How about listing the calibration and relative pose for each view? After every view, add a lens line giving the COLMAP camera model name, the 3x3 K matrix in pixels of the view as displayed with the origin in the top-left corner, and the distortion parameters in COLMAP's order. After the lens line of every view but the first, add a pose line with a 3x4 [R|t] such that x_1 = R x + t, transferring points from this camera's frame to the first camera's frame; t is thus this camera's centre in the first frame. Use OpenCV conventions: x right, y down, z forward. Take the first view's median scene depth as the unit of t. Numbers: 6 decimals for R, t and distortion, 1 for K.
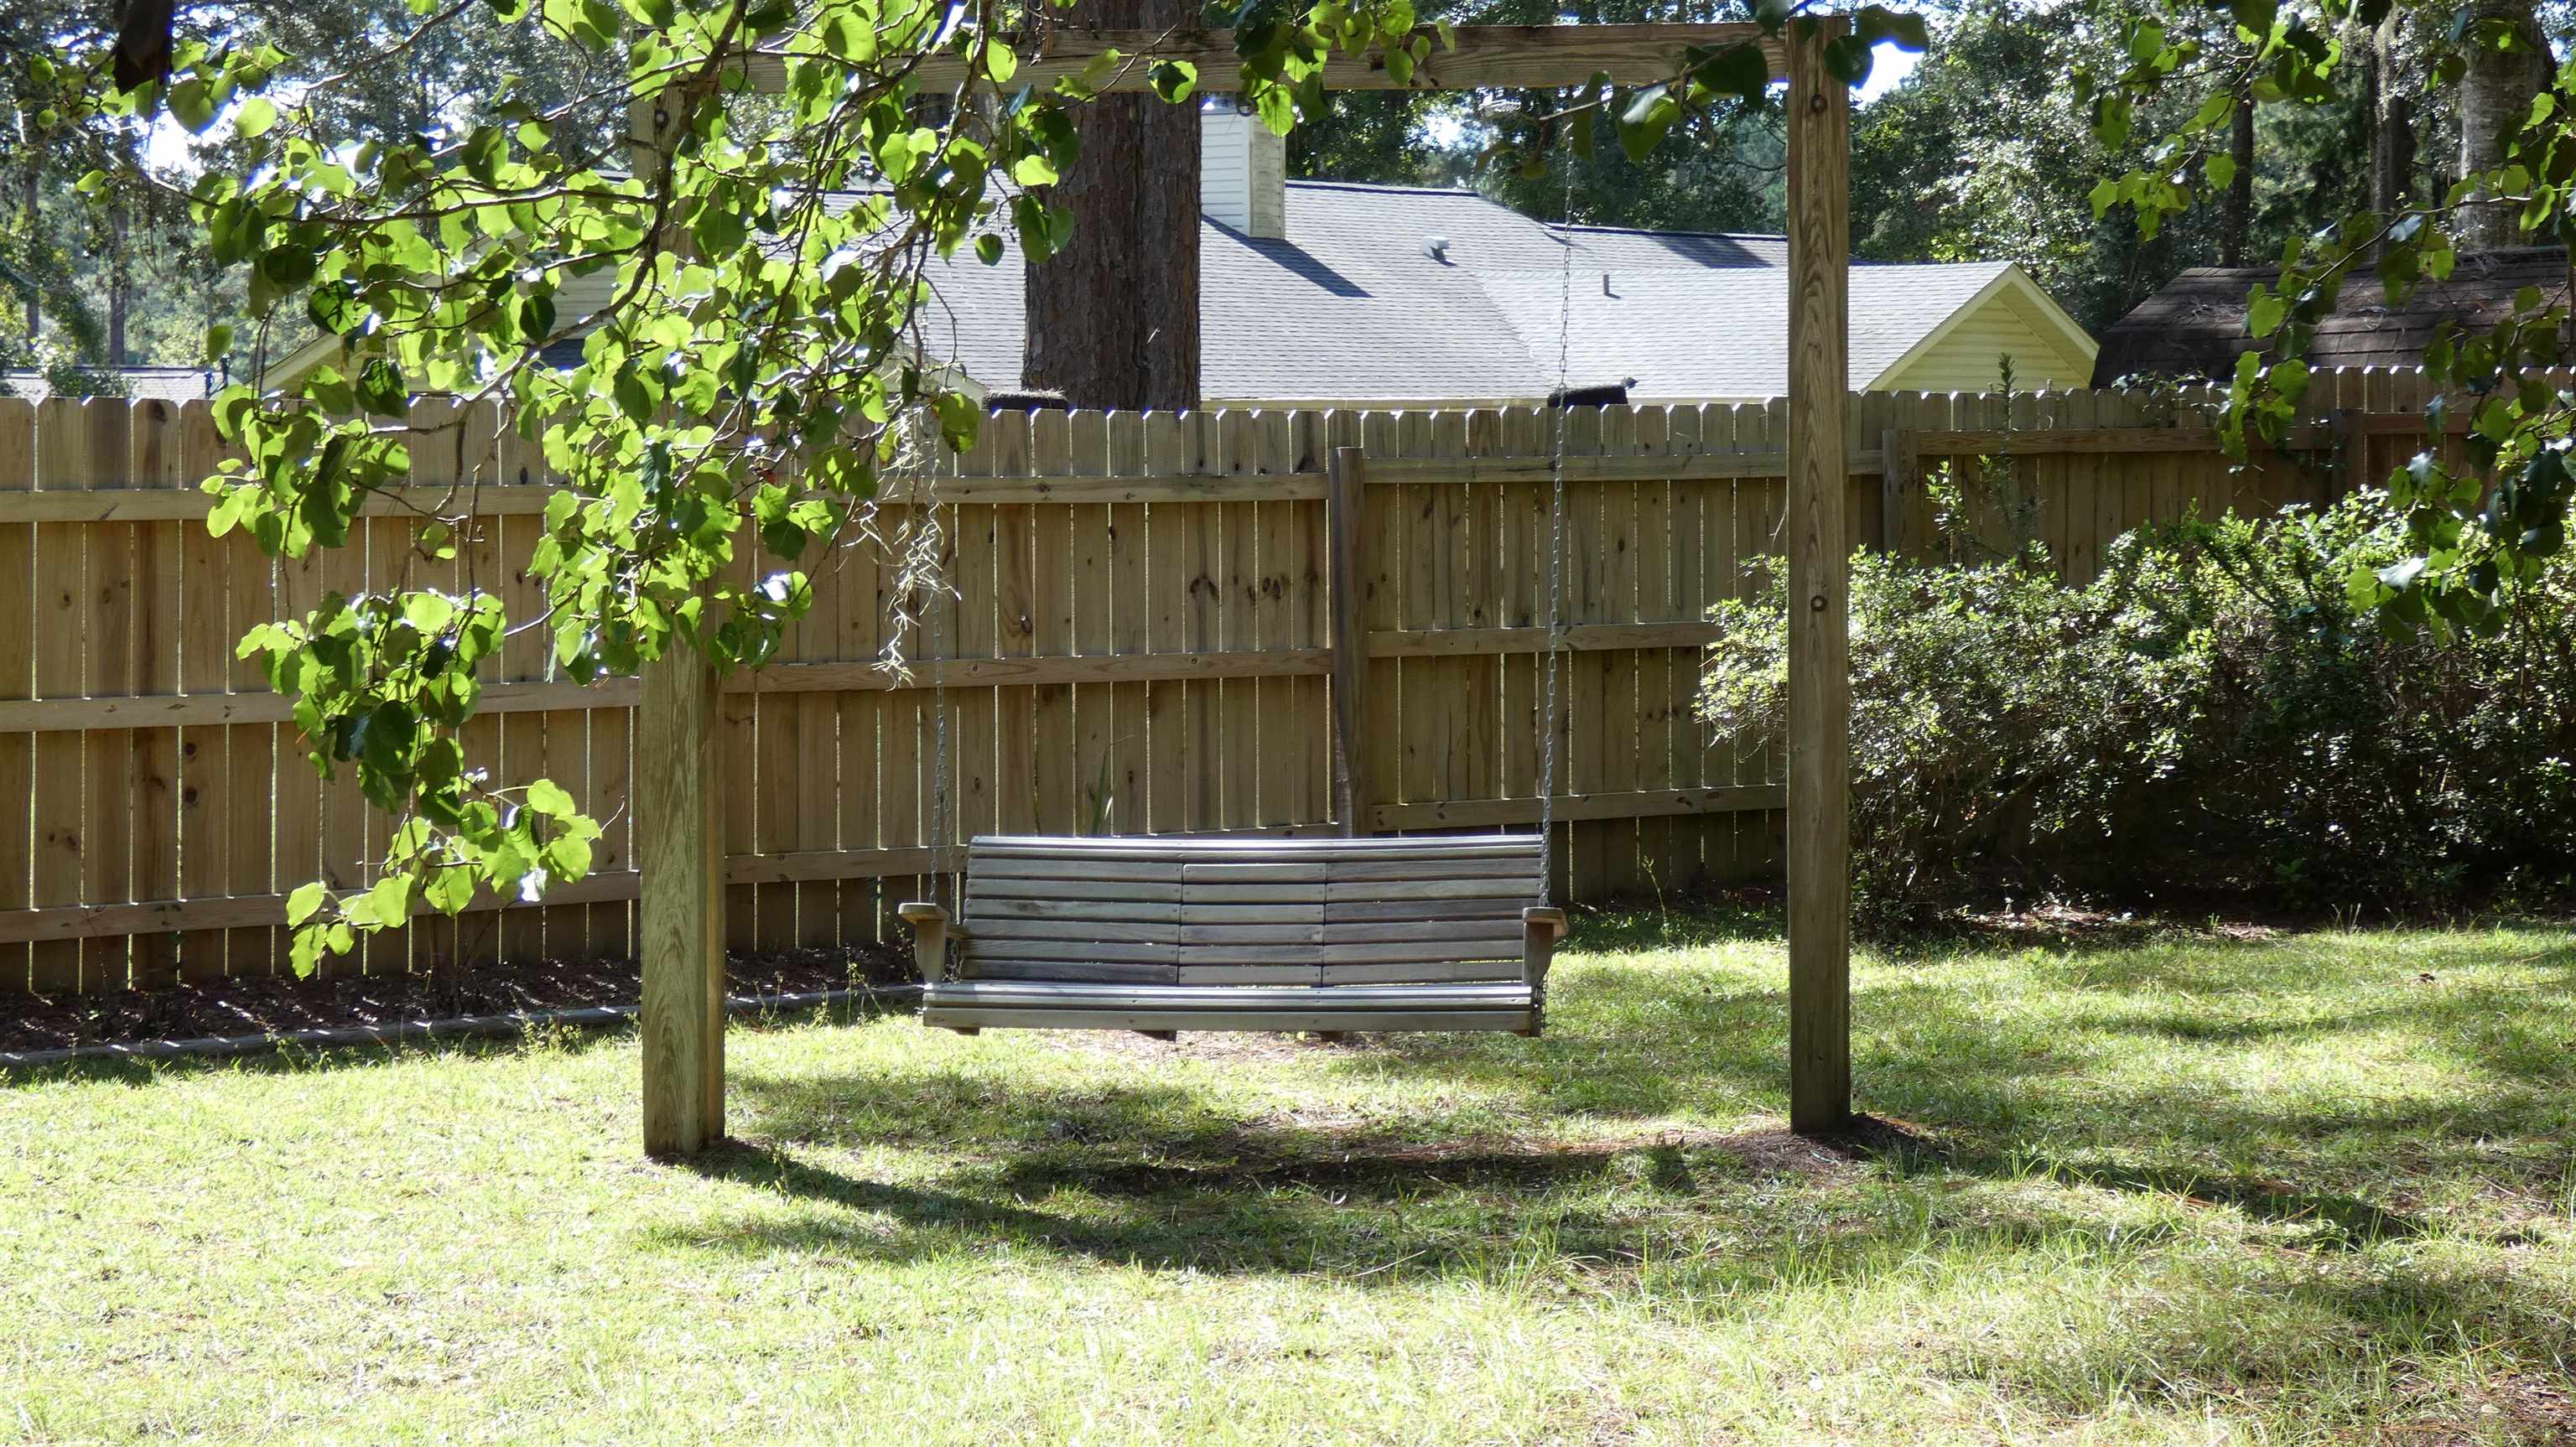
lens RADIAL K [[5222.0, 0, 1287.4], [0, 5222.0, 722.3], [0, 0, 1]] dist [0.088680, 0.000000]
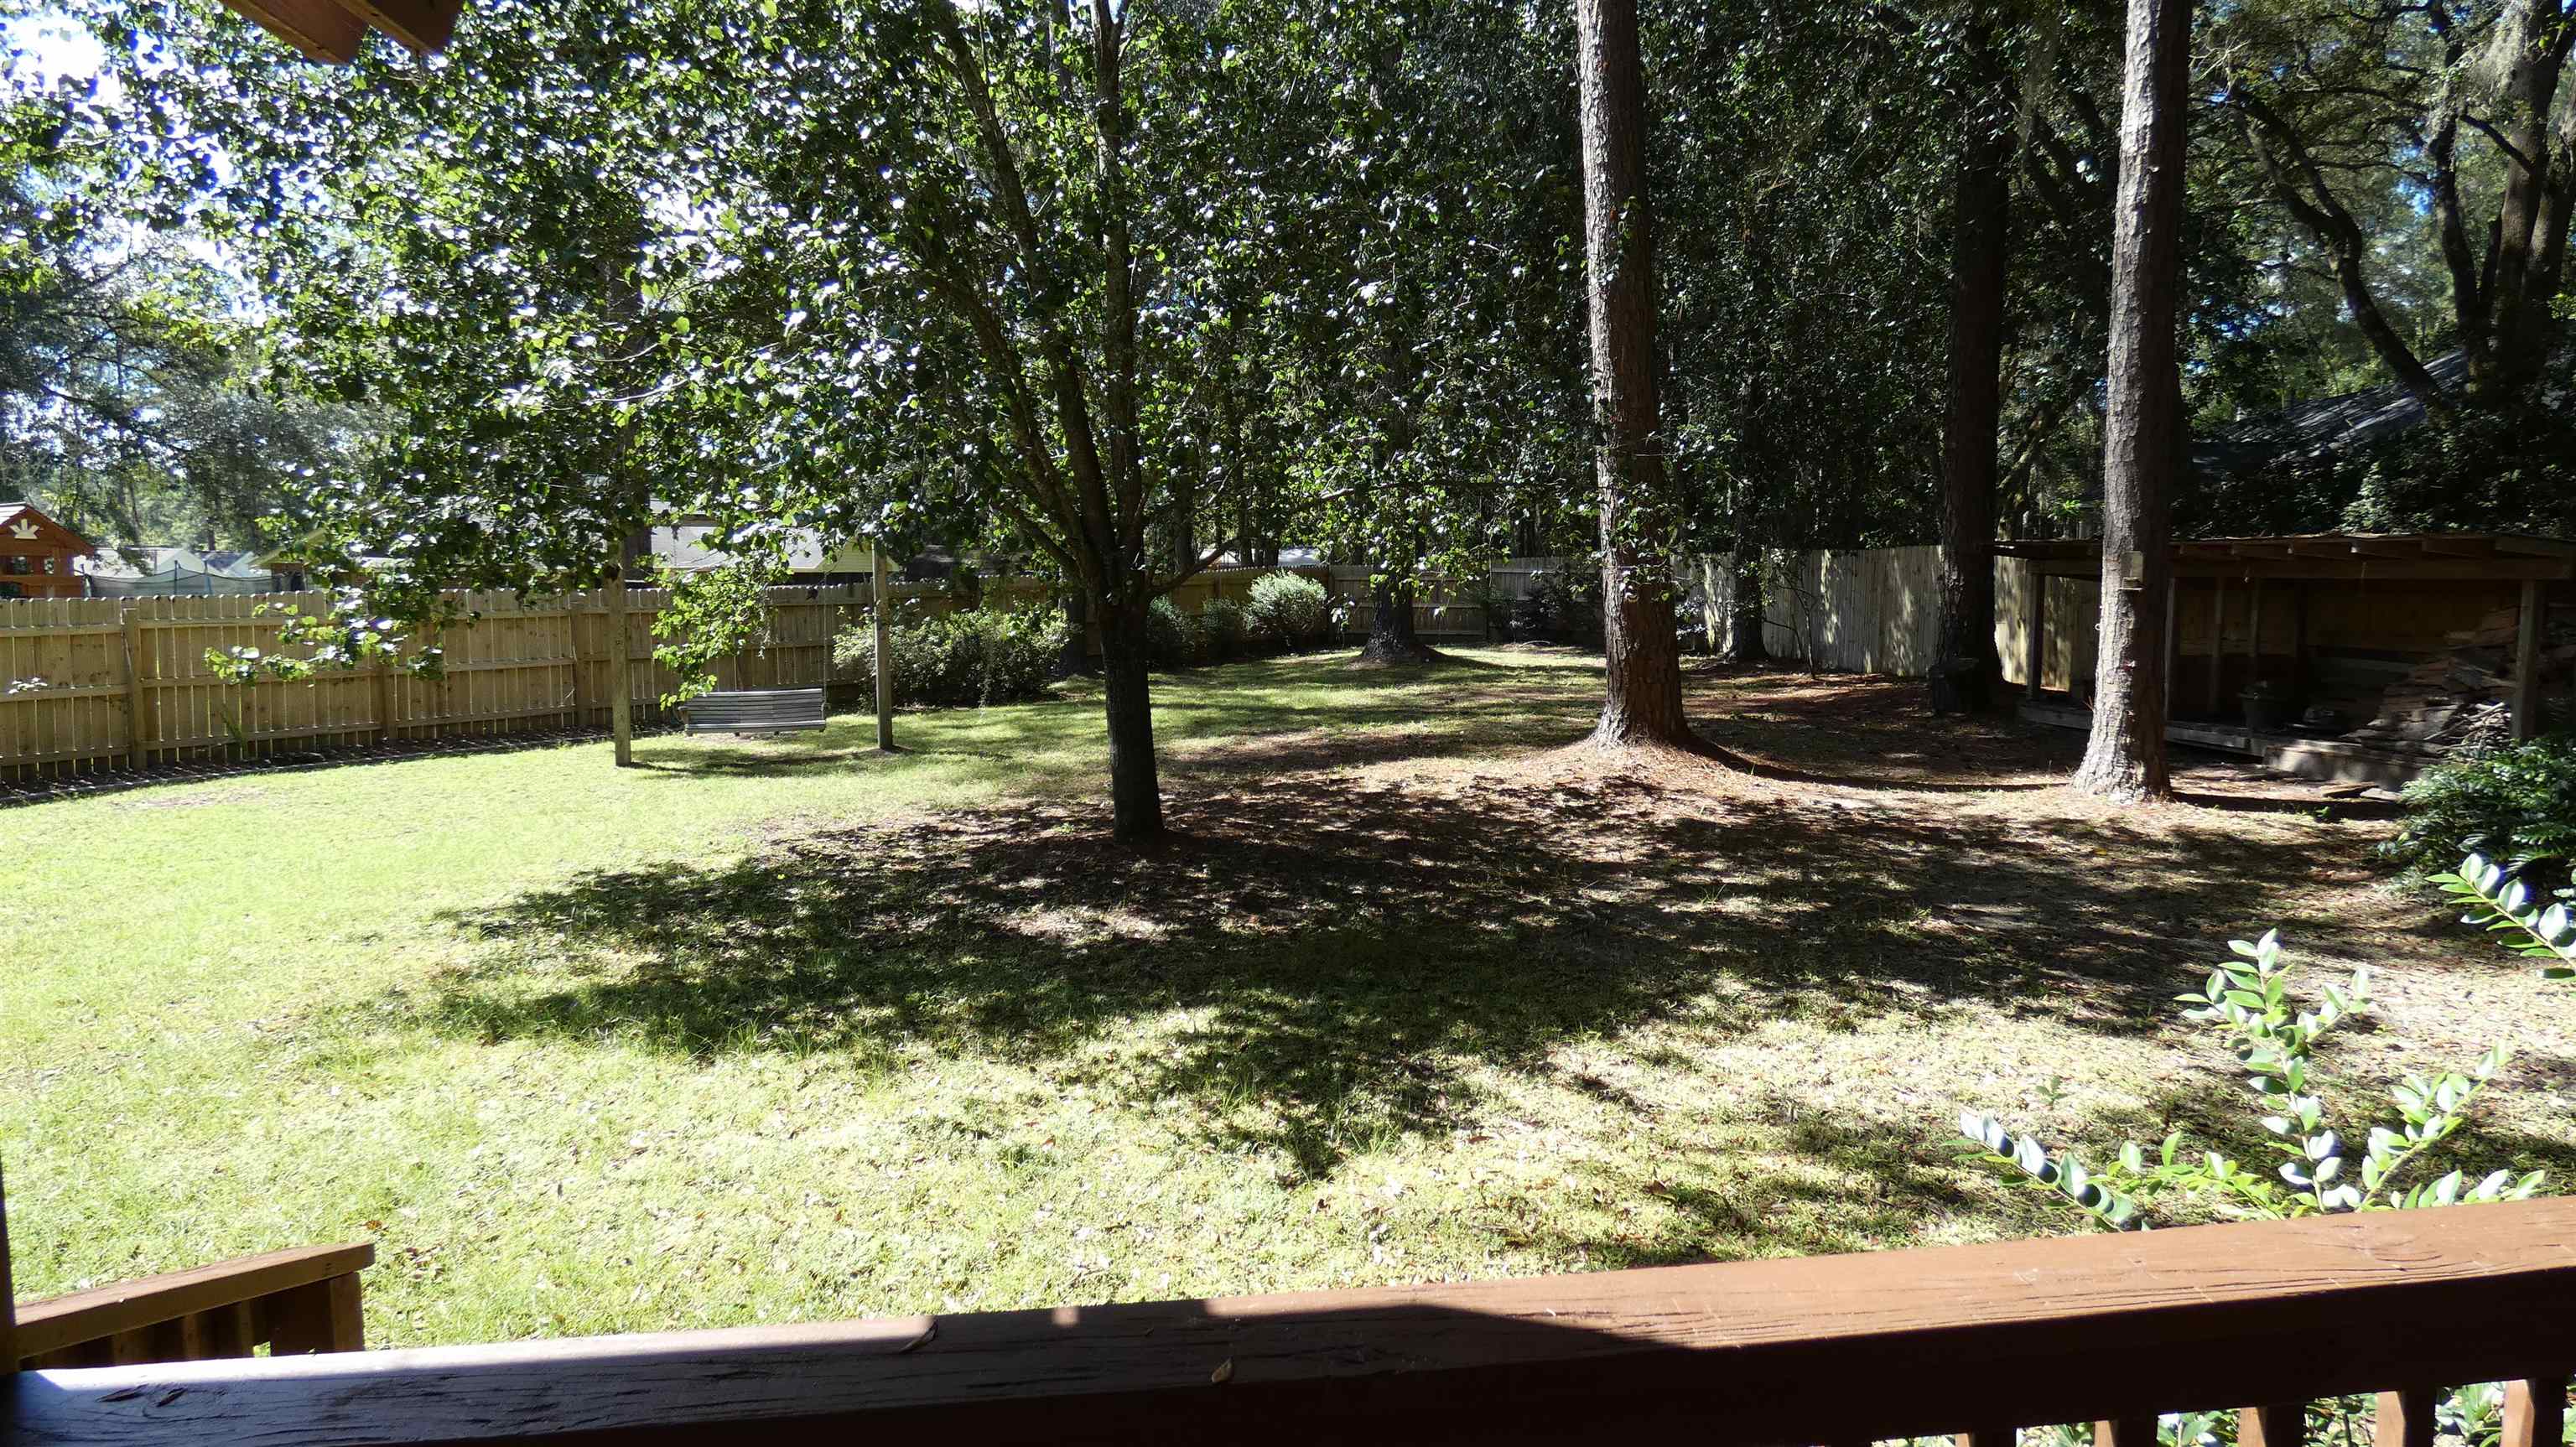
lens RADIAL K [[1549.8, 0, 1286.5], [0, 1549.8, 718.3], [0, 0, 1]] dist [0.006774, 0.001374]
pose [[0.917101, -0.035632, 0.397060, -0.120304], [0.020346, 0.998883, 0.042644, -0.002972], [-0.398136, -0.031030, 0.916802, -0.434551]]
